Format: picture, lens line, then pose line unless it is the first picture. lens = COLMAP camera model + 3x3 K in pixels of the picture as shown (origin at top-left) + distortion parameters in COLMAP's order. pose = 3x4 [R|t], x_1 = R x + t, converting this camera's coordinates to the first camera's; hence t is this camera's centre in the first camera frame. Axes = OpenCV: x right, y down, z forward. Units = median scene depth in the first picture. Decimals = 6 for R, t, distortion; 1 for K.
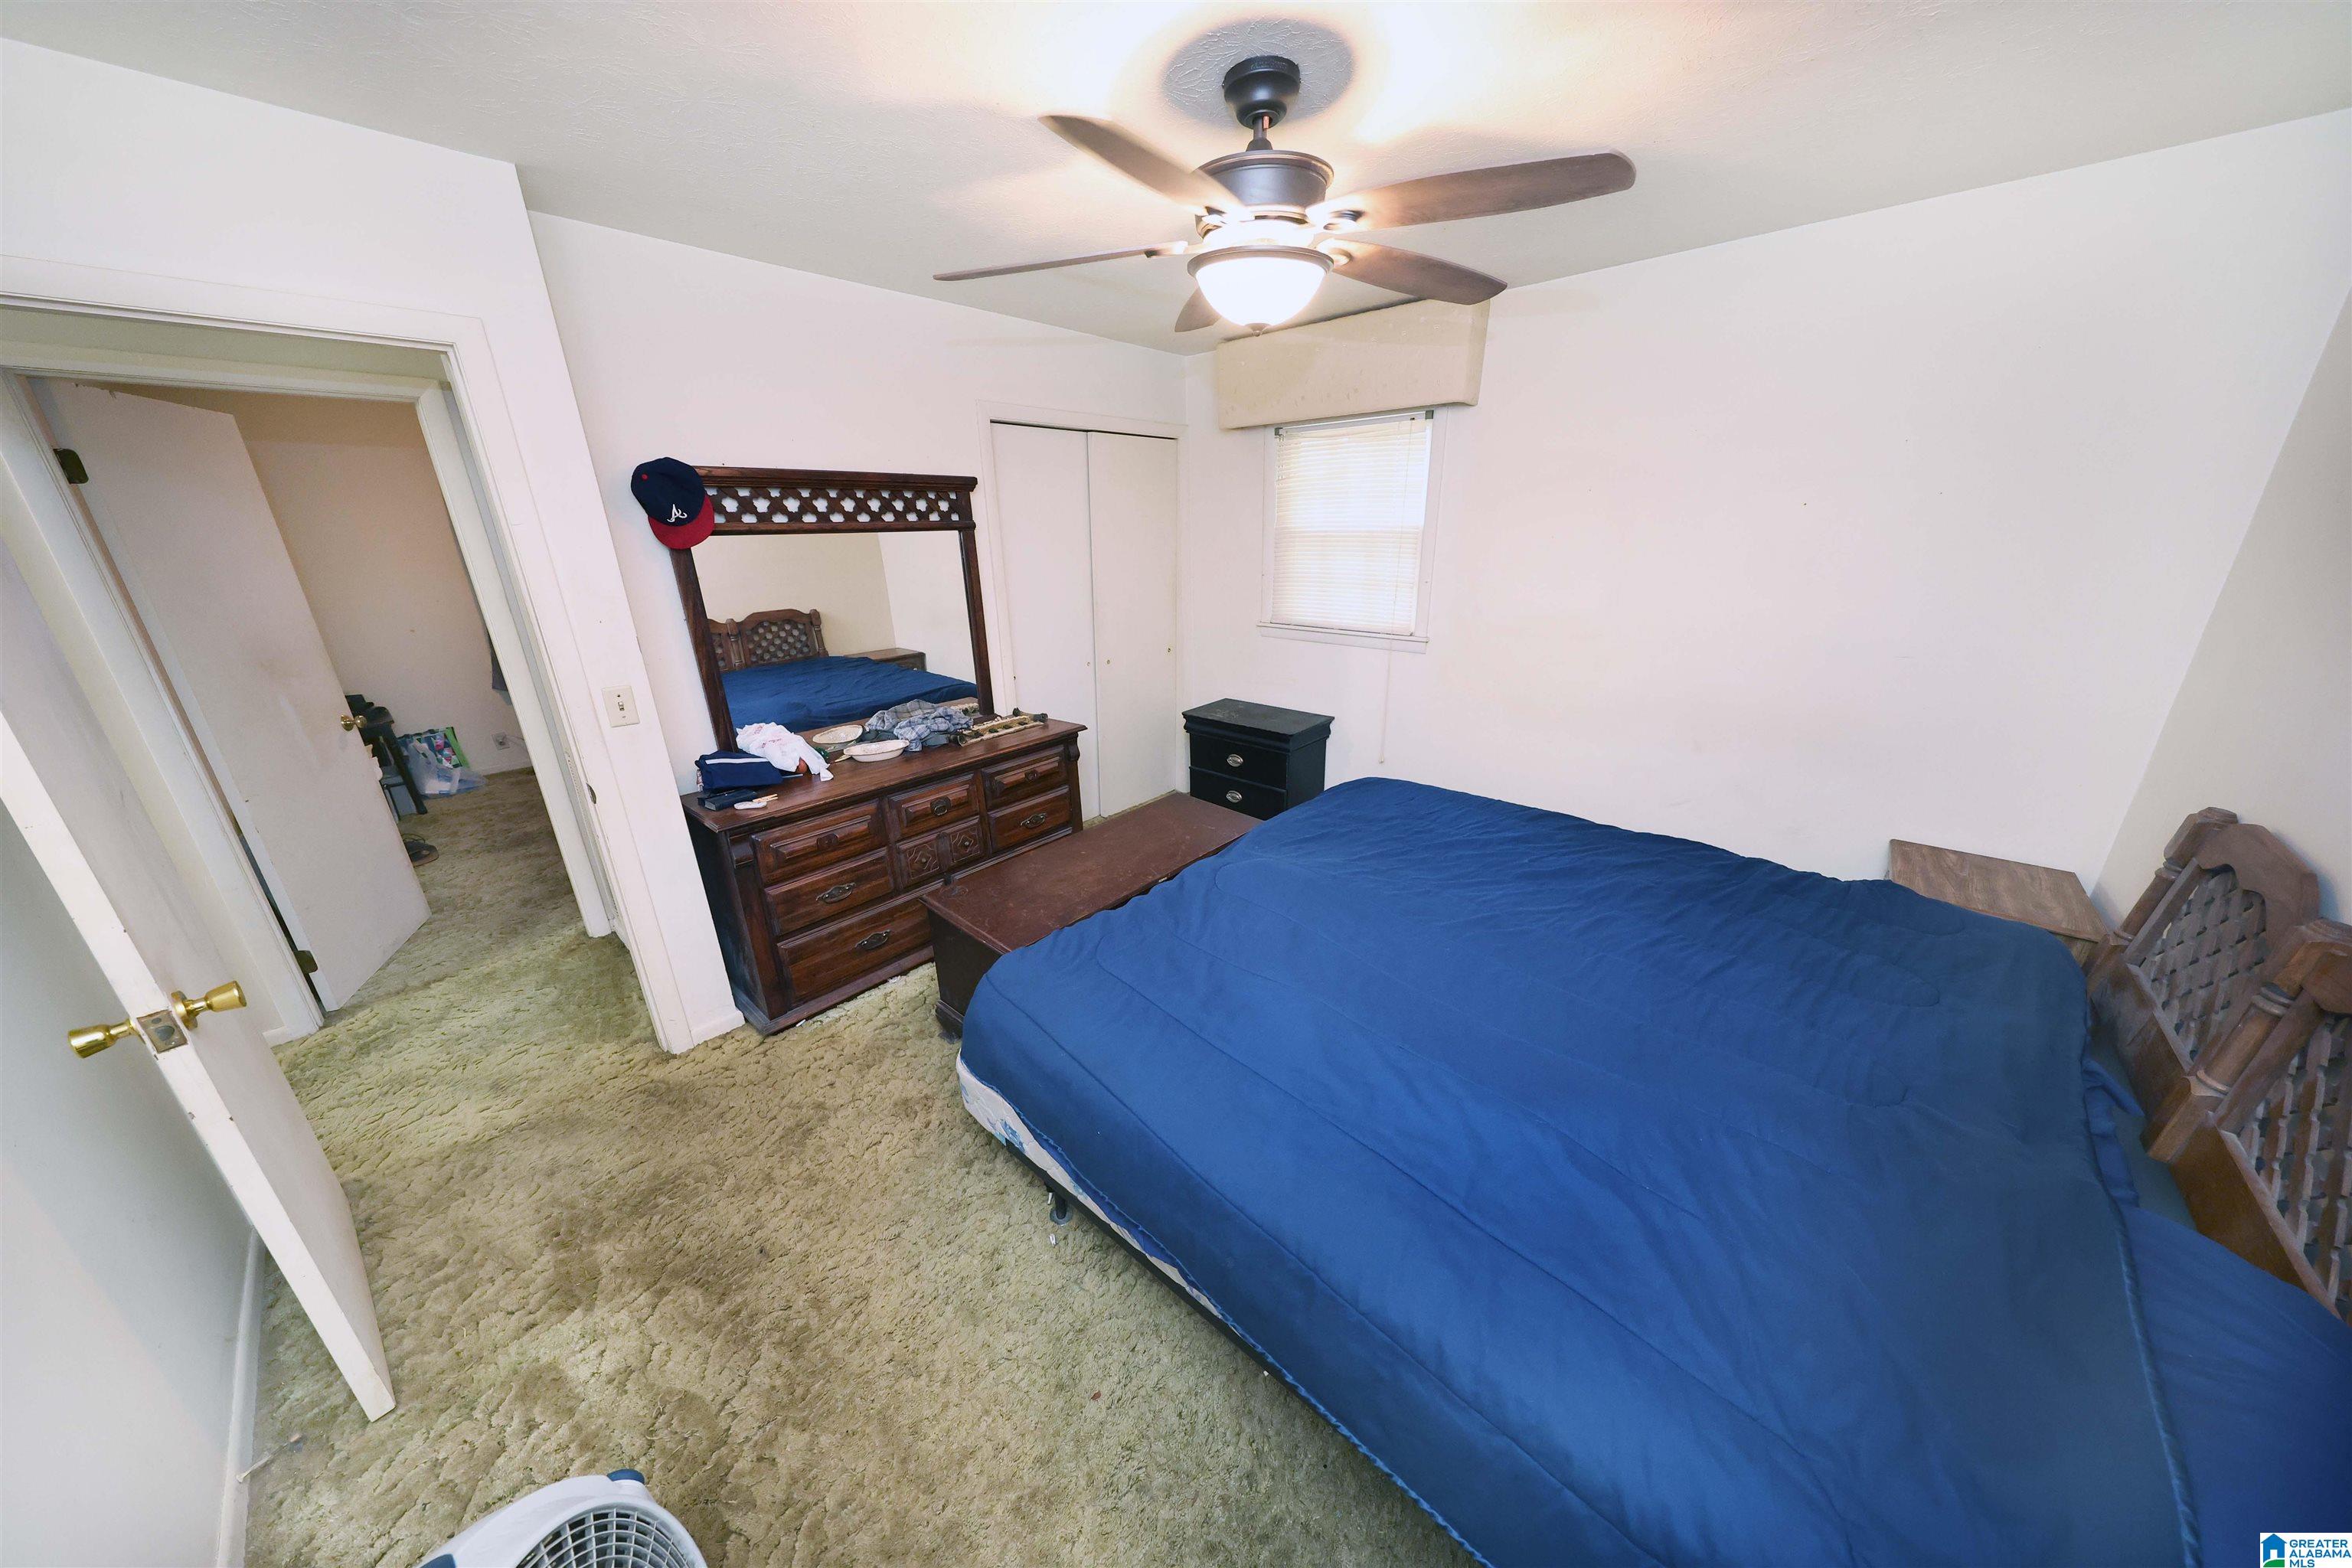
lens RADIAL K [[736.0, 0, 1176.3], [0, 736.0, 779.5], [0, 0, 1]] dist [0.002297, -0.000646]
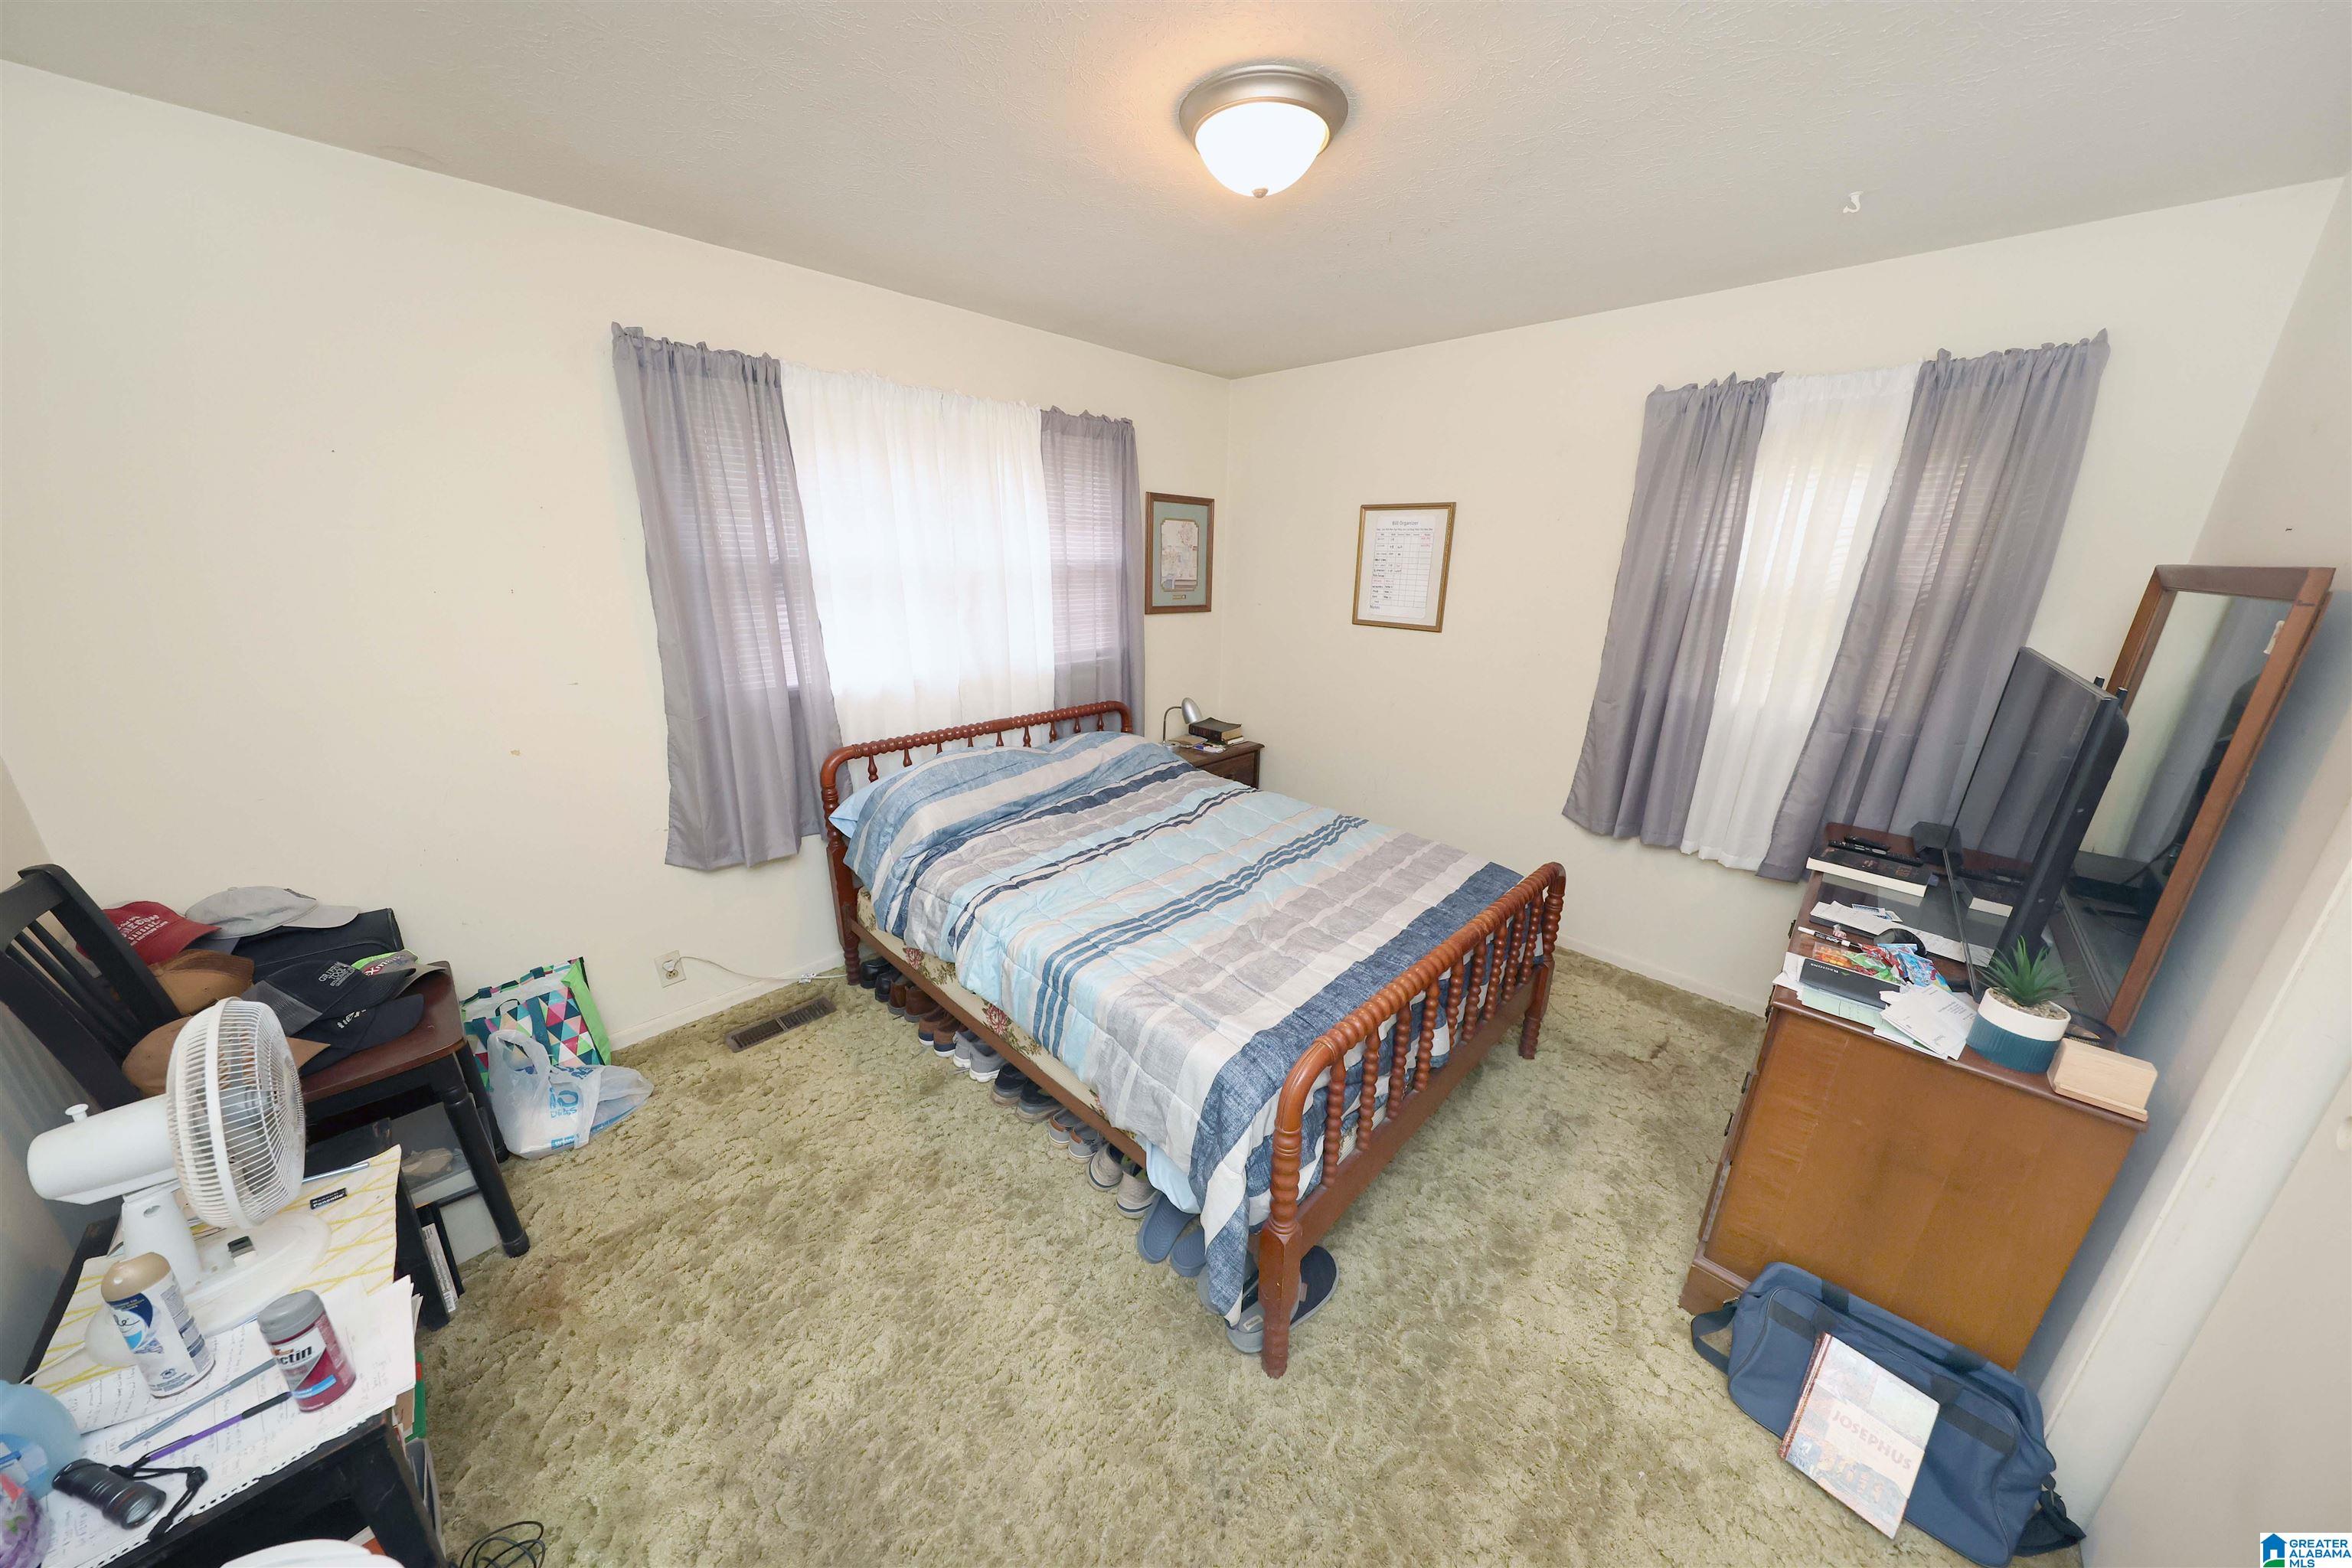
lens RADIAL K [[736.0, 0, 1173.5], [0, 736.0, 781.1], [0, 0, 1]] dist [0.002297, -0.000646]
pose [[0.998923, 0.041200, -0.021350, -0.639088], [-0.041894, 0.998572, -0.033150, -0.182350], [0.019954, 0.034009, 0.999222, 0.576758]]
